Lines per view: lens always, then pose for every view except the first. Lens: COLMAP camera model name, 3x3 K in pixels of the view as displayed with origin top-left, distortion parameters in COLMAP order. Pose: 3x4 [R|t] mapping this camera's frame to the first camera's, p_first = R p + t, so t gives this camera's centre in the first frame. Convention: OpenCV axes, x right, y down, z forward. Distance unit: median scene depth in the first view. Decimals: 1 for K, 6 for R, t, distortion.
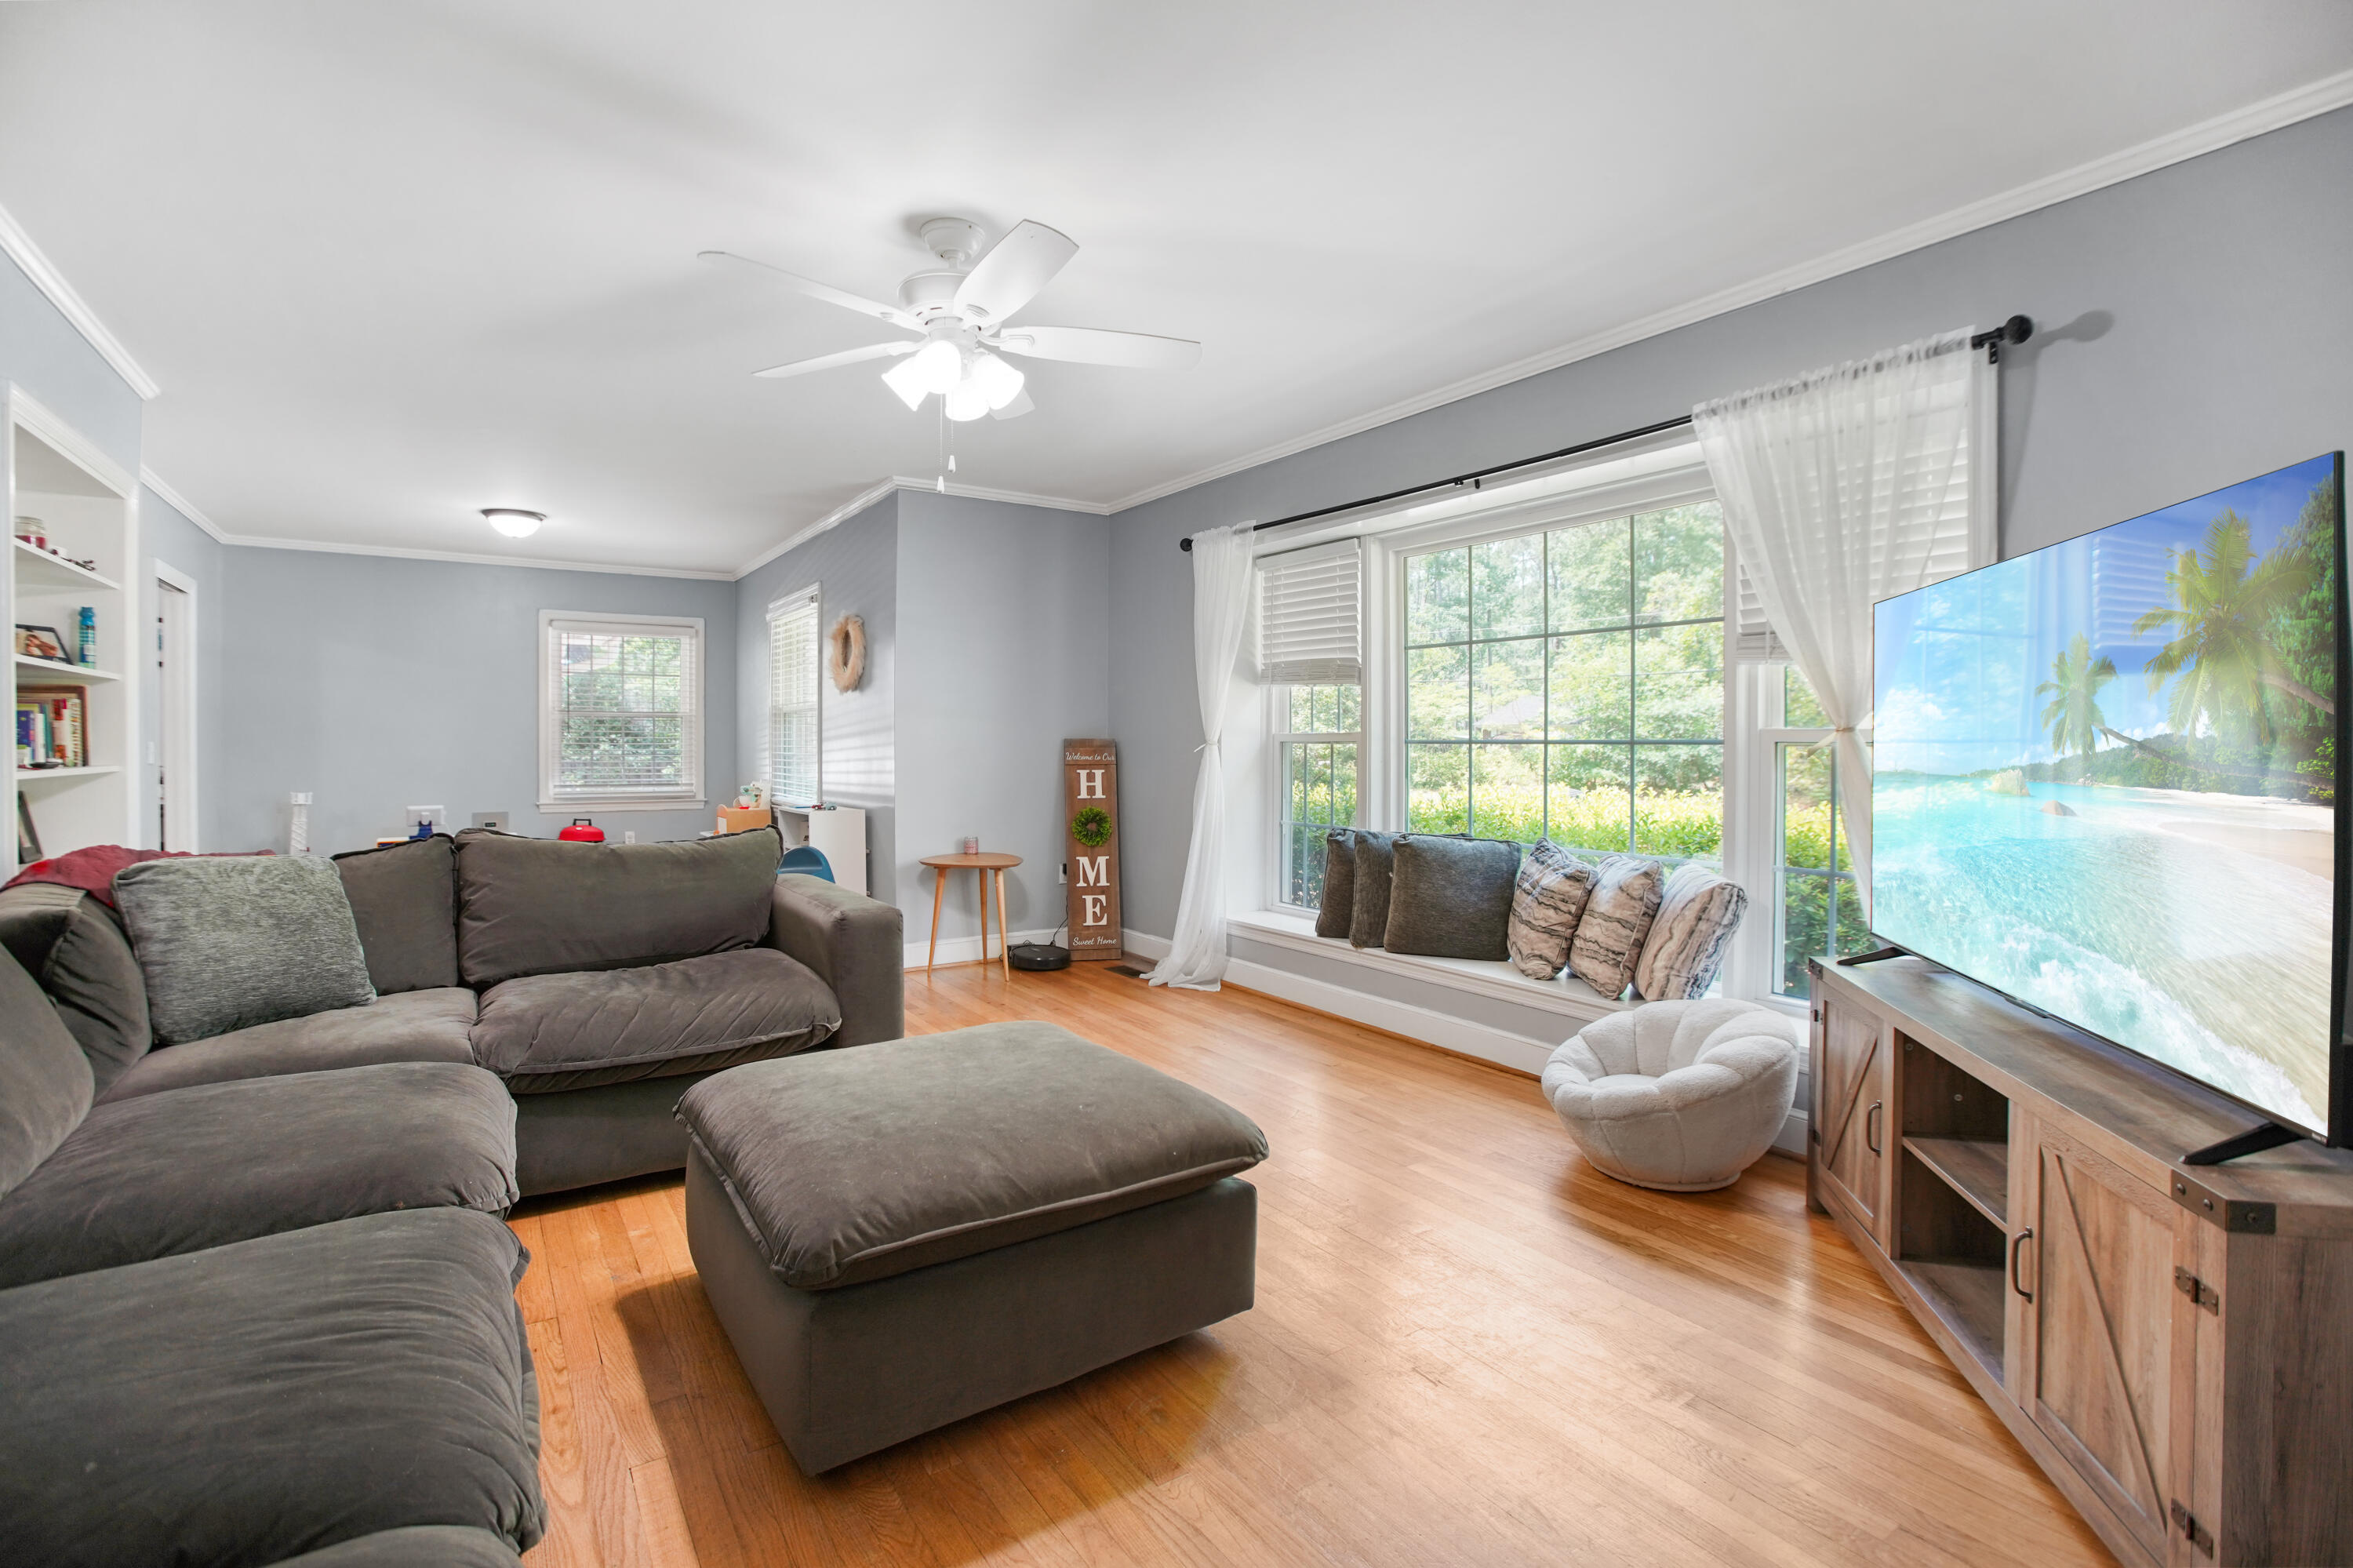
lens RADIAL K [[1127.6, 0, 1184.0], [0, 1127.6, 750.3], [0, 0, 1]] dist [-0.064965, 0.028744]
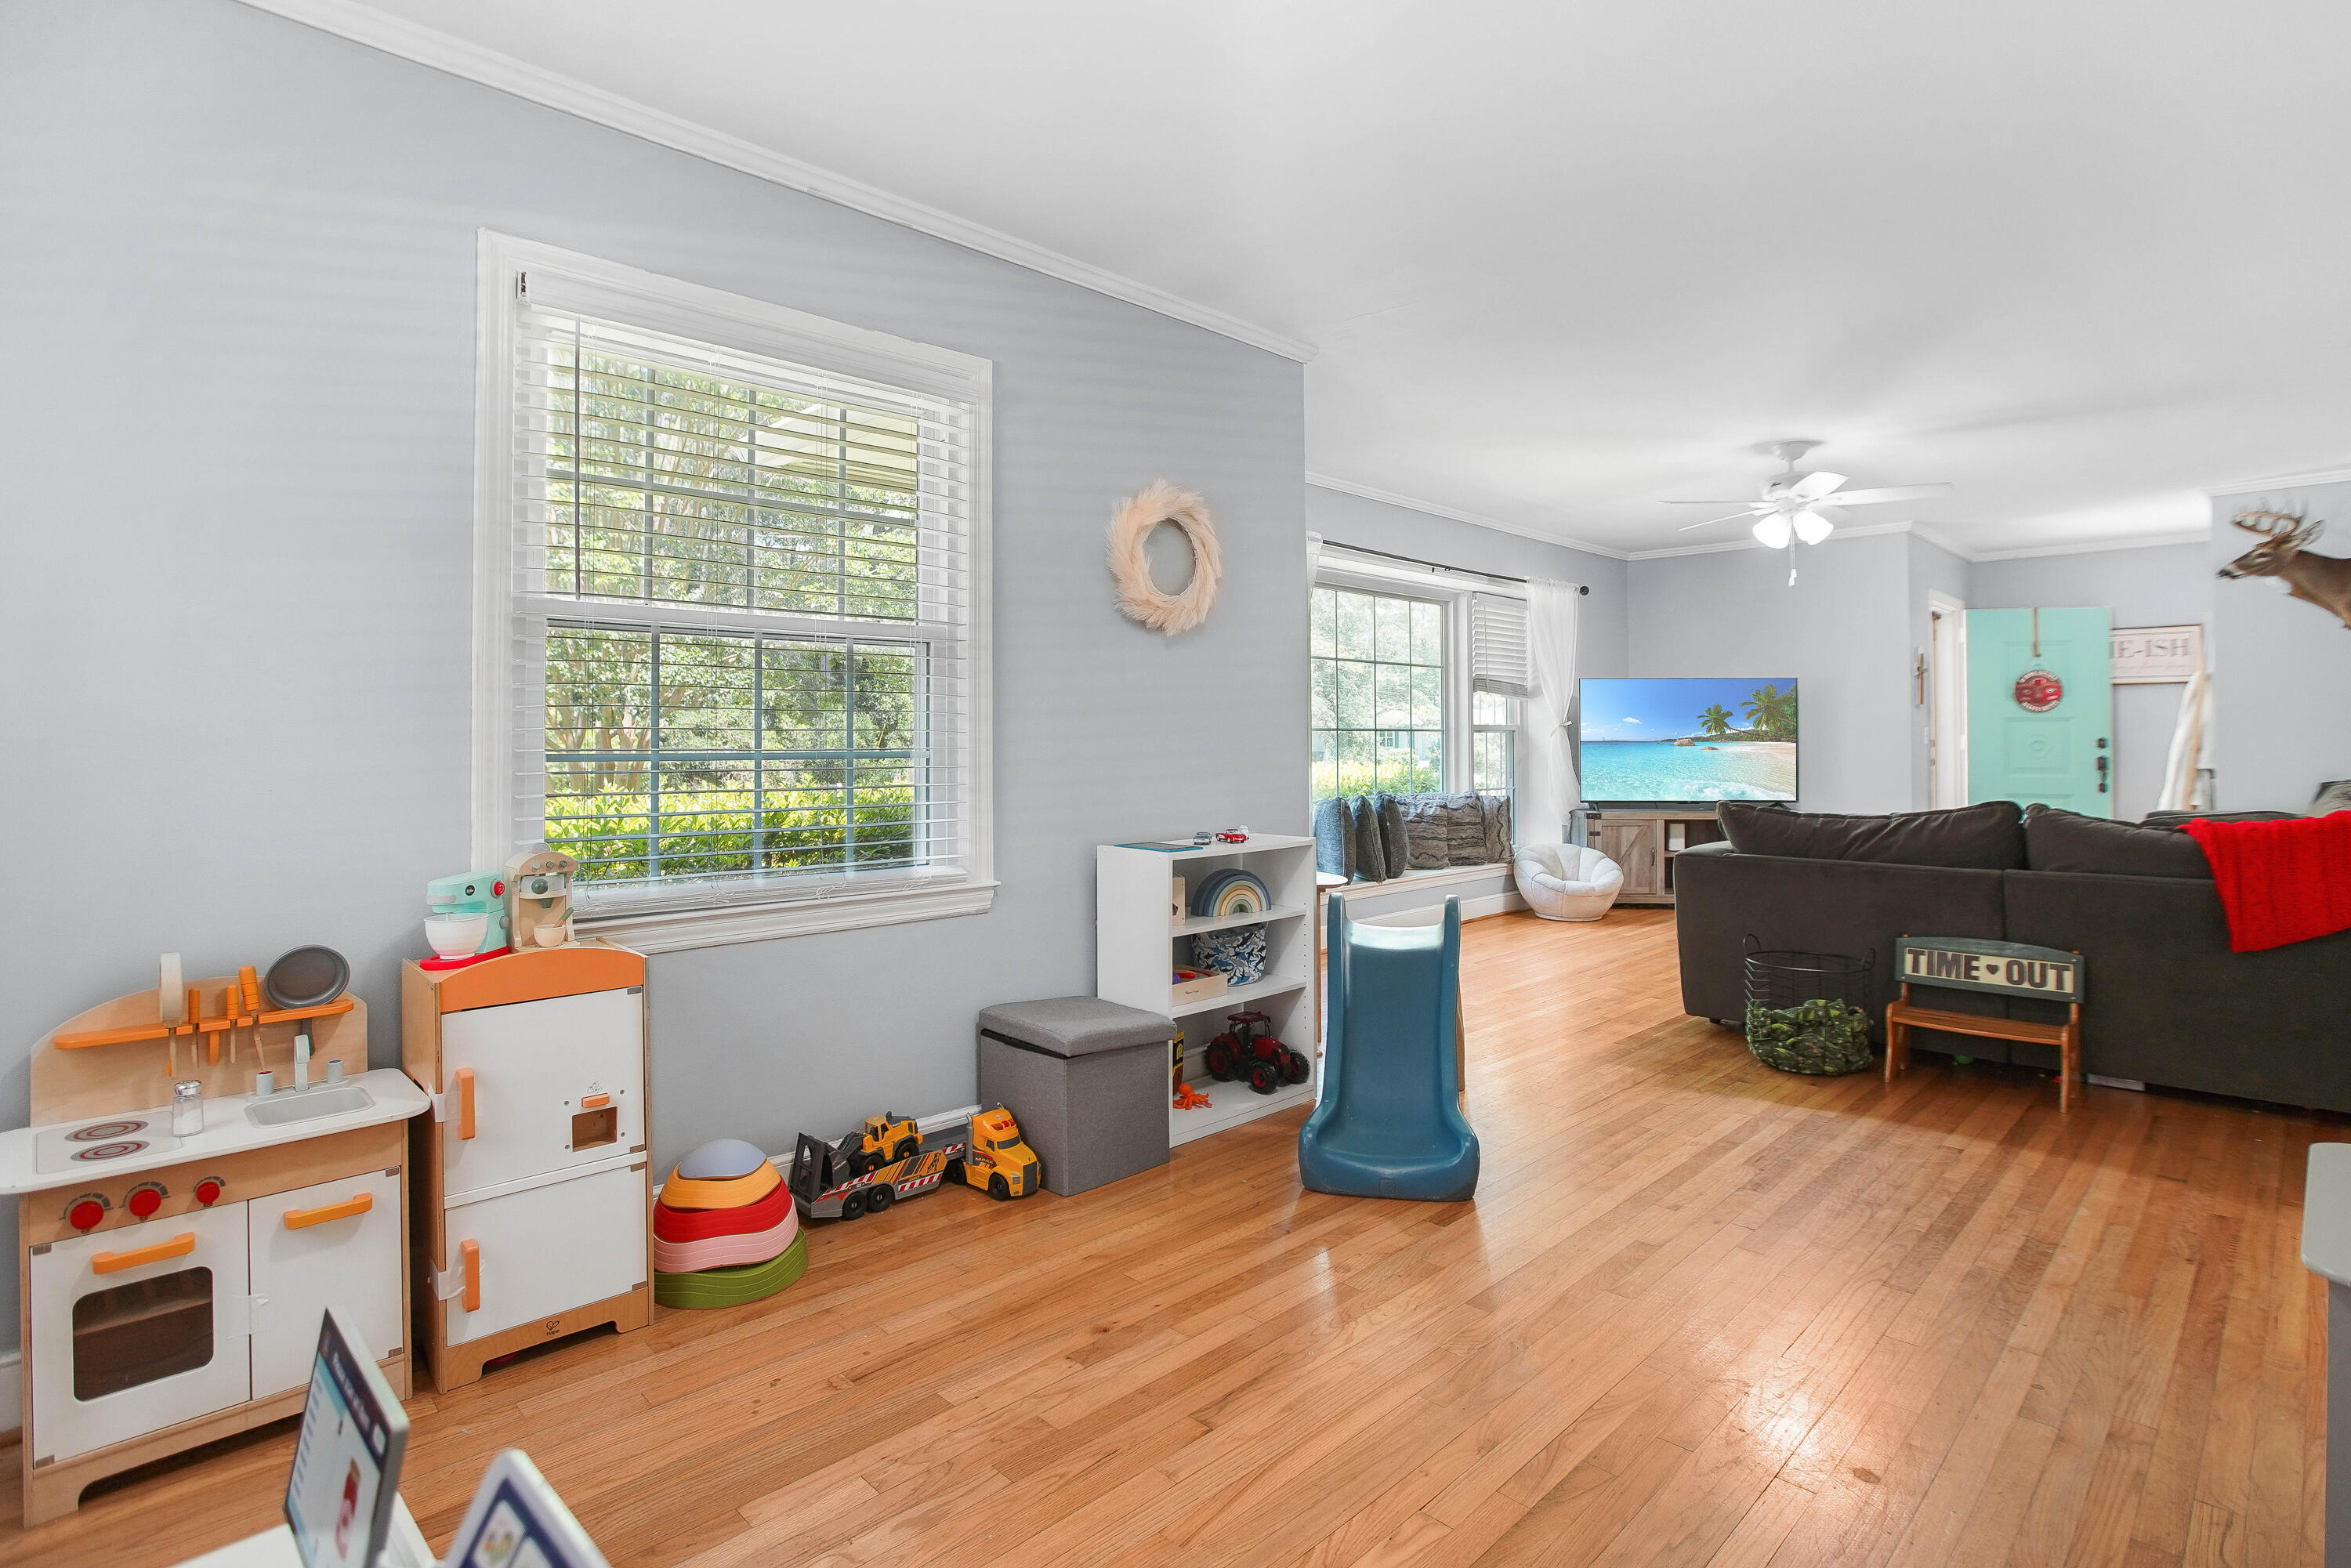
lens RADIAL K [[1126.8, 0, 1173.2], [0, 1126.8, 720.8], [0, 0, 1]] dist [-0.037607, 0.009936]
pose [[-0.191370, 0.016605, 0.981377, -1.297794], [0.006927, 0.999855, -0.015567, 0.002074], [-0.981494, 0.003819, -0.191457, 1.726853]]
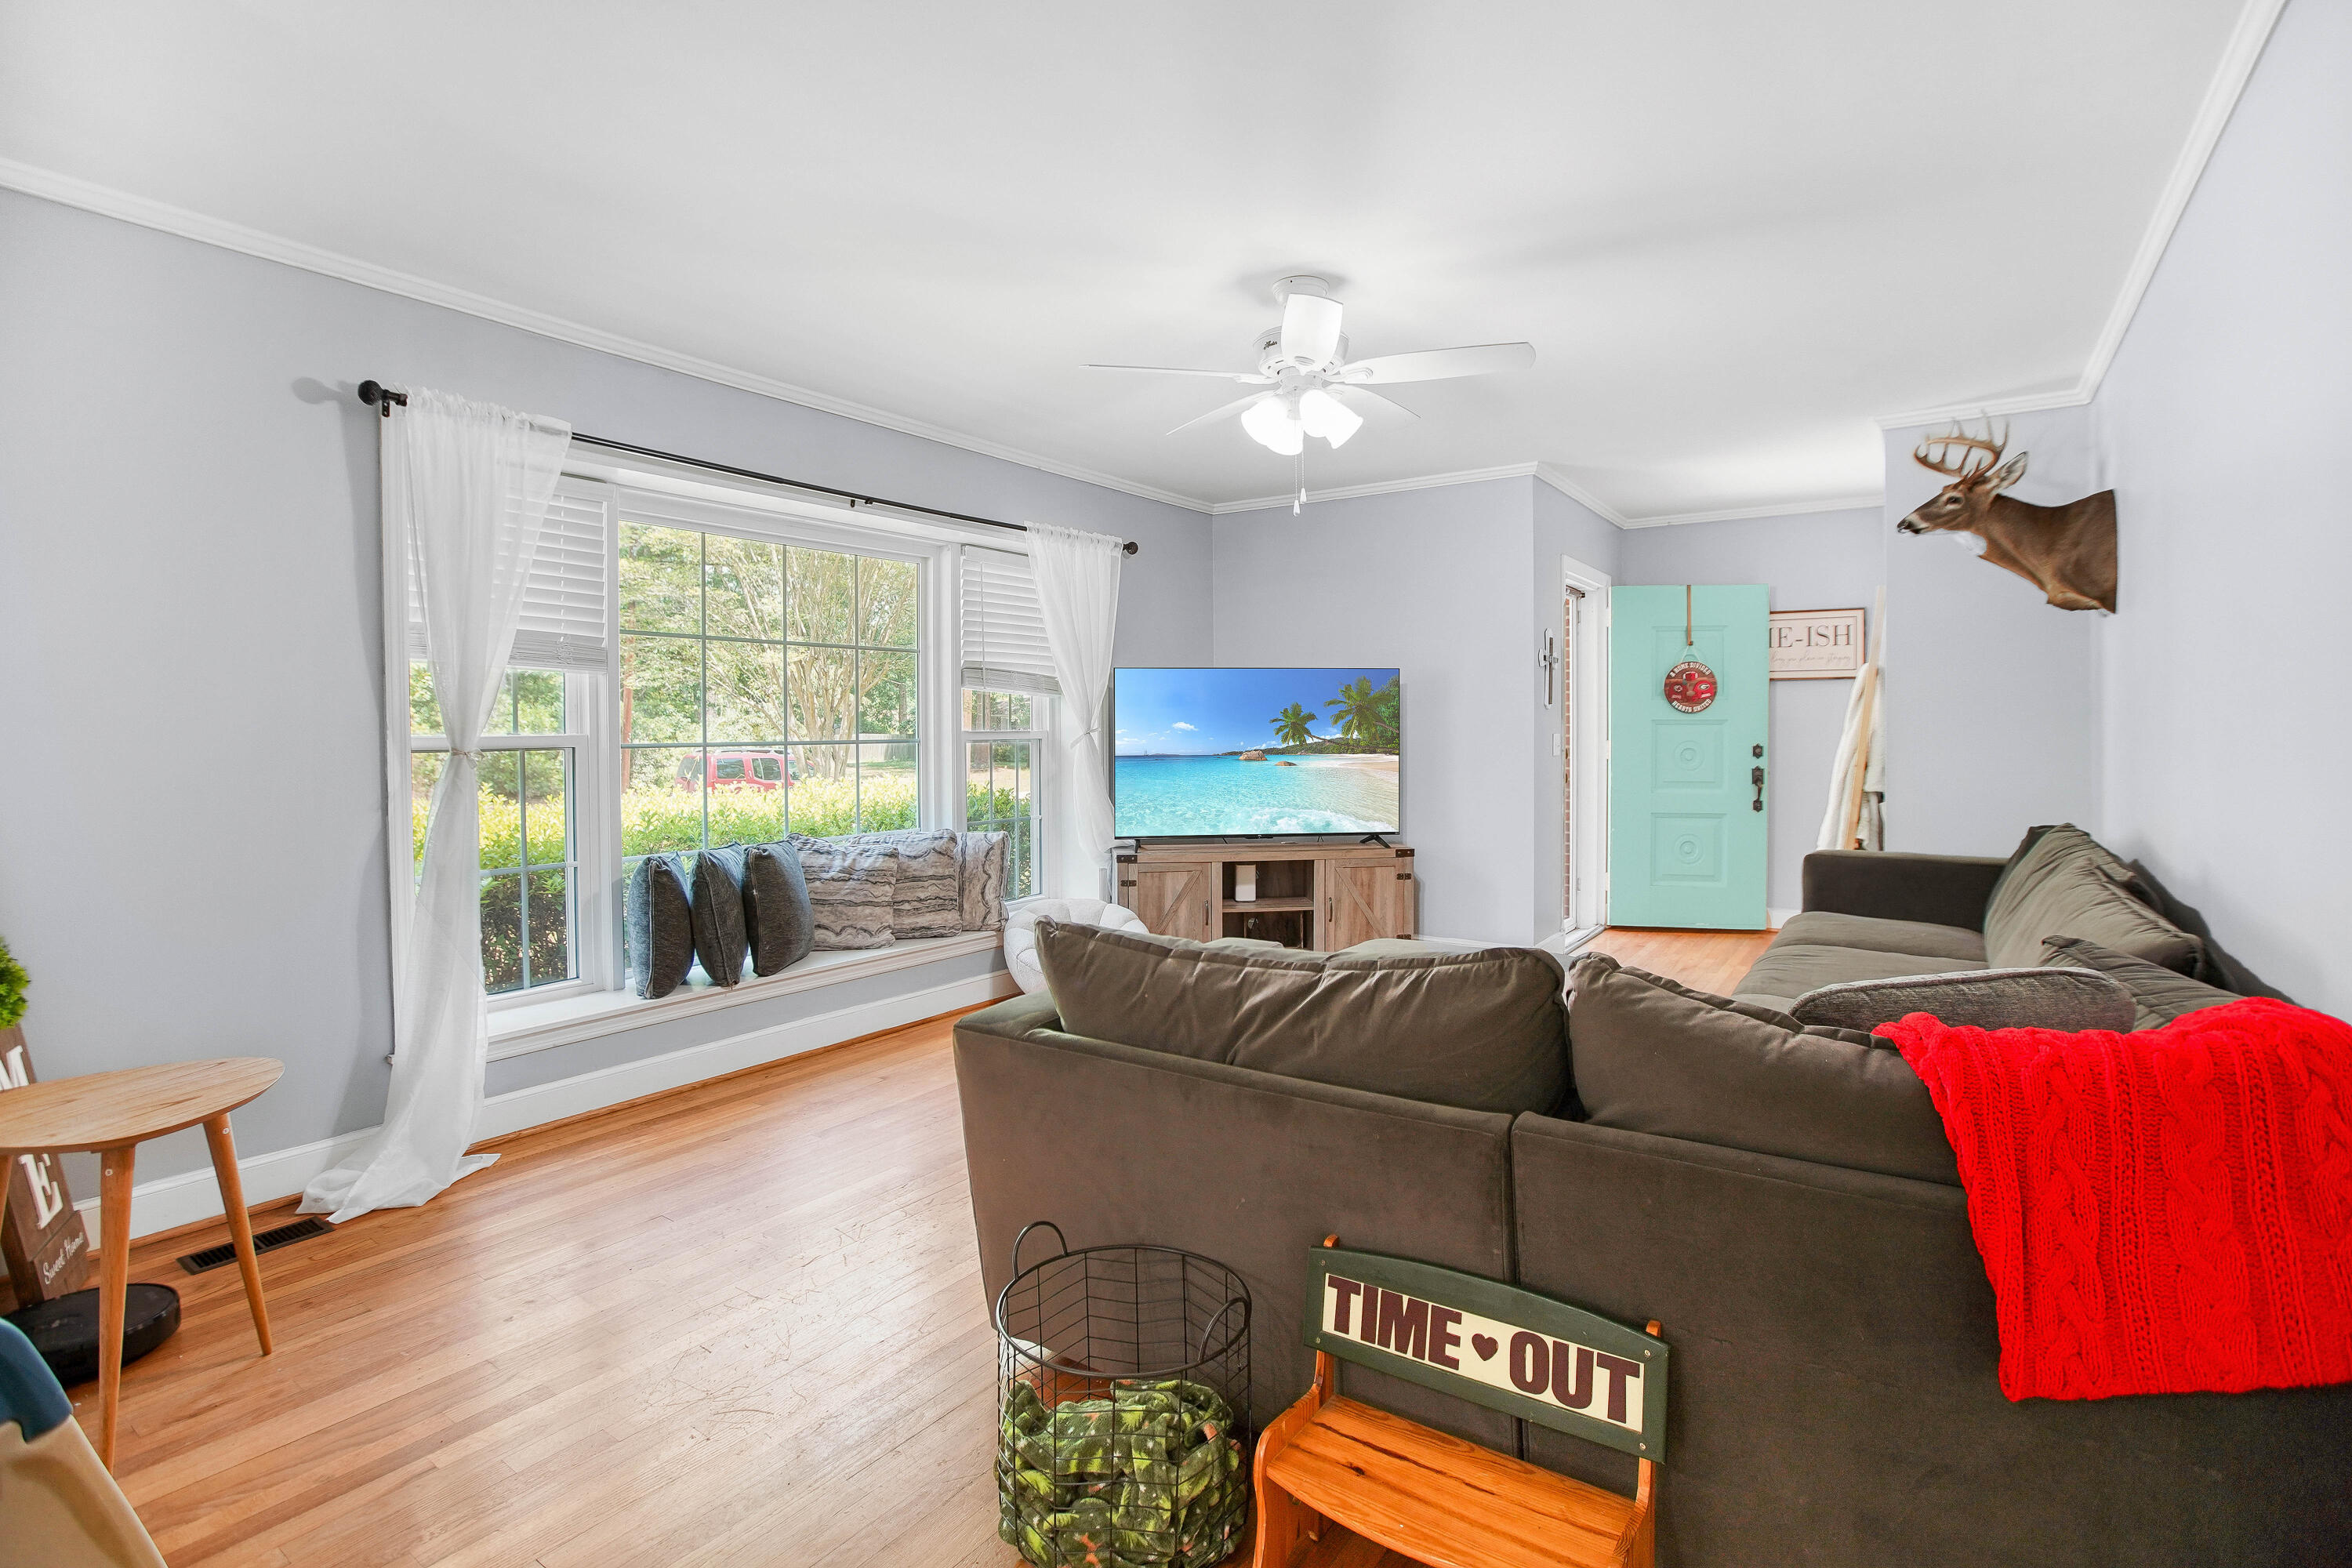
lens RADIAL K [[1131.9, 0, 1136.7], [0, 1131.9, 742.4], [0, 0, 1]] dist [-0.057830, 0.017840]
pose [[-0.368007, -0.009325, 0.929776, -0.866628], [0.010665, 0.999842, 0.014249, -0.022760], [-0.929762, 0.015160, -0.367849, 1.171261]]
